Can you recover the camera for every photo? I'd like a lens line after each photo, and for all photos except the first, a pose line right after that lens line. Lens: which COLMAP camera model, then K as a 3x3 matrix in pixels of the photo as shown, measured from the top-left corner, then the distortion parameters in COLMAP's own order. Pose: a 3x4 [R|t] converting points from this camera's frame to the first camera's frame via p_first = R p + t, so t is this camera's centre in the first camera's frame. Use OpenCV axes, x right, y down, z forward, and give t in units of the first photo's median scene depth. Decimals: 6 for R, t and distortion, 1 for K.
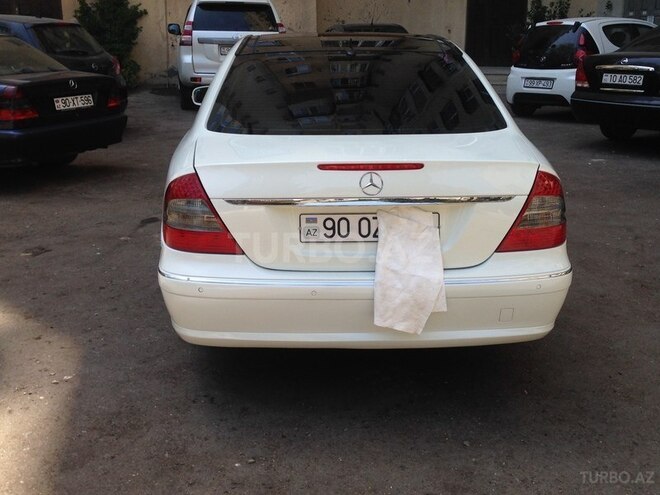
lens RADIAL K [[782.4, 0, 469.4], [0, 782.4, 246.6], [0, 0, 1]] dist [0.086440, -0.070167]
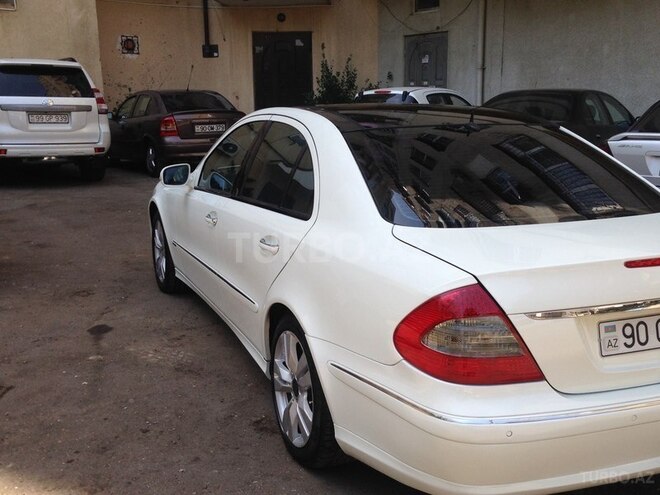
lens RADIAL K [[708.9, 0, 330.0], [0, 708.9, 247.5], [0, 0, 1]] dist [0.060593, -0.007610]
pose [[0.934280, -0.065481, 0.350476, -0.734364], [0.085490, 0.995457, -0.041911, -0.111914], [-0.346139, 0.069118, 0.935634, 0.392095]]
